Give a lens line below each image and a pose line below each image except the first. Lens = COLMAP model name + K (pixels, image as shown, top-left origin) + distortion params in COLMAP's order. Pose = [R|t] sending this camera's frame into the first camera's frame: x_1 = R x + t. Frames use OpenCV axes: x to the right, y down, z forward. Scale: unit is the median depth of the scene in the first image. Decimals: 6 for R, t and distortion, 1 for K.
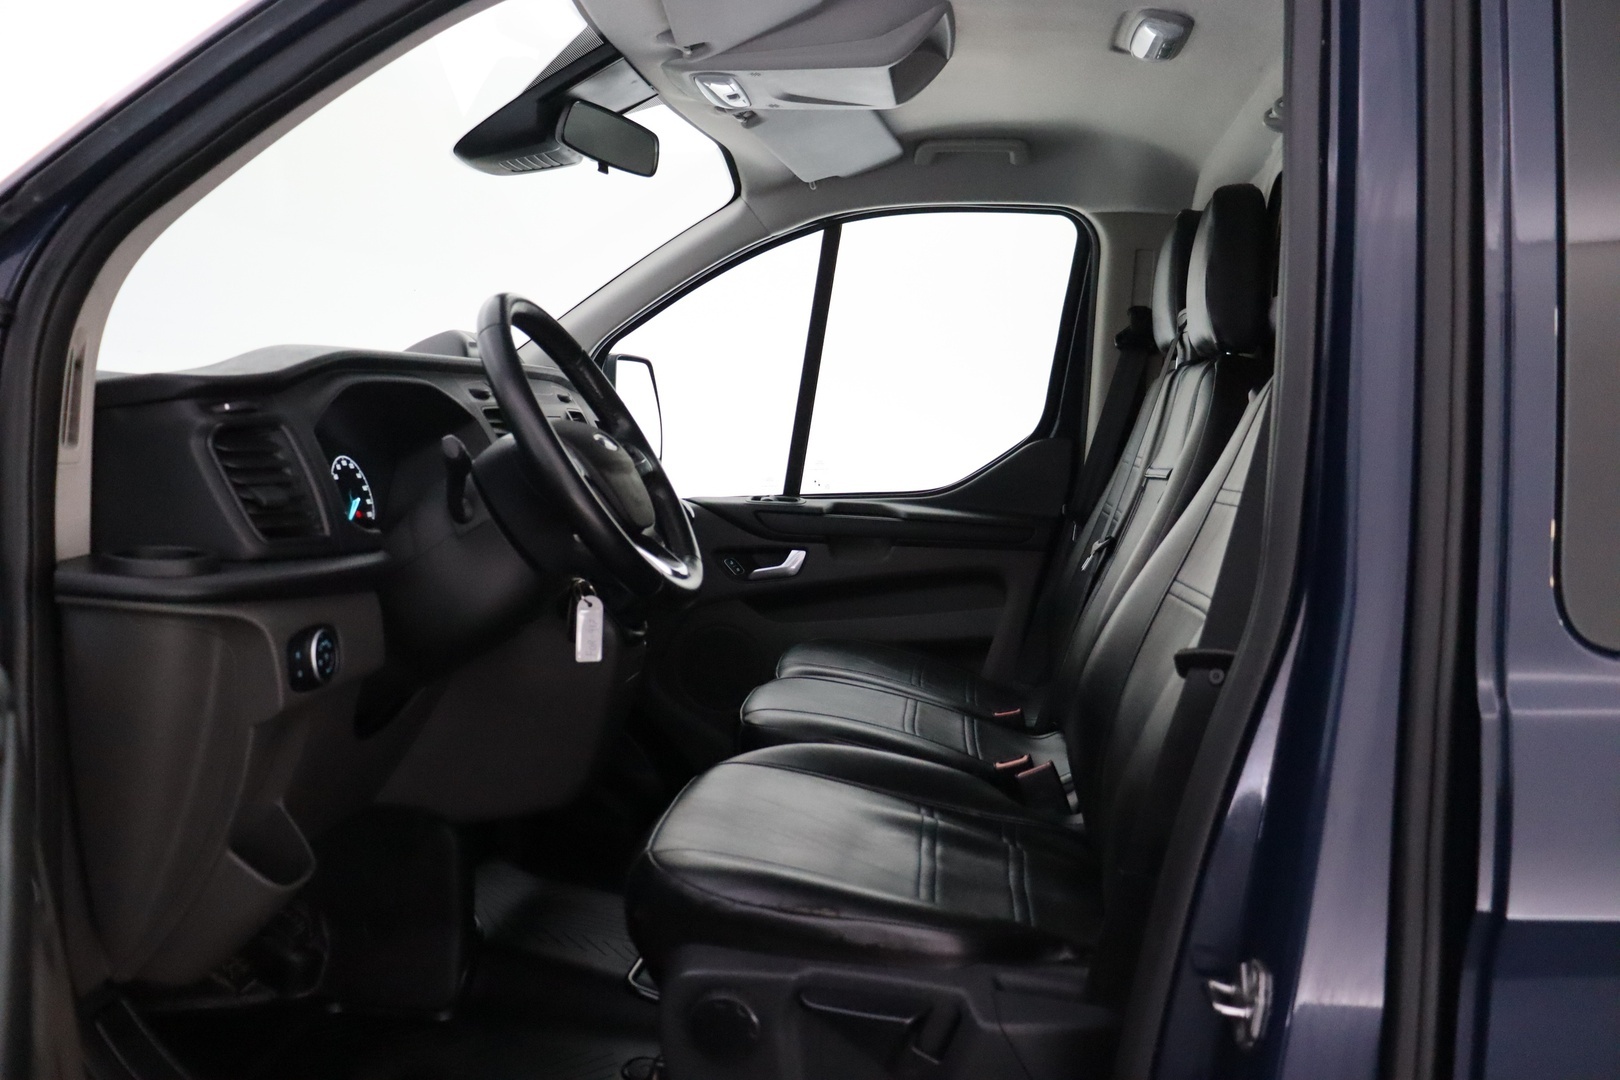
lens RADIAL K [[1399.2, 0, 810.0], [0, 1399.2, 540.0], [0, 0, 1]] dist [-0.160945, 0.151689]
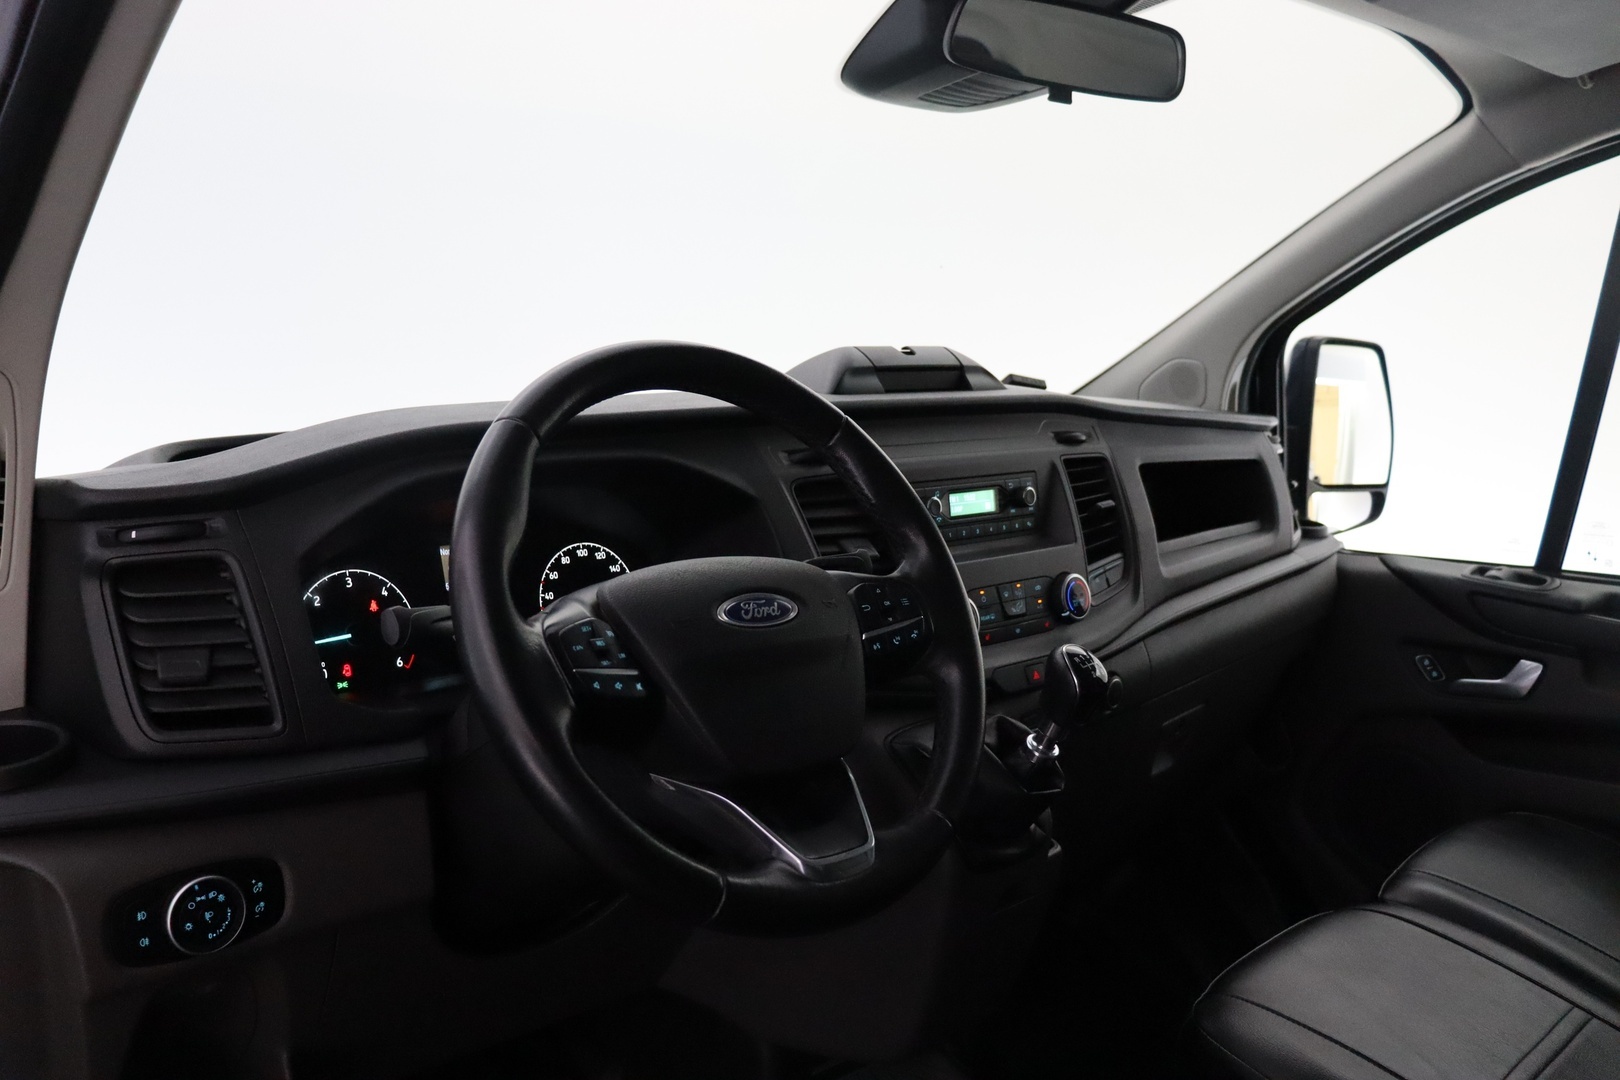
lens RADIAL K [[1399.2, 0, 810.0], [0, 1399.2, 540.0], [0, 0, 1]] dist [-0.160945, 0.151689]
pose [[0.762717, 0.116232, -0.636201, 0.133708], [-0.071687, 0.992850, 0.095449, -0.087864], [0.642747, -0.027193, 0.765596, 0.324325]]
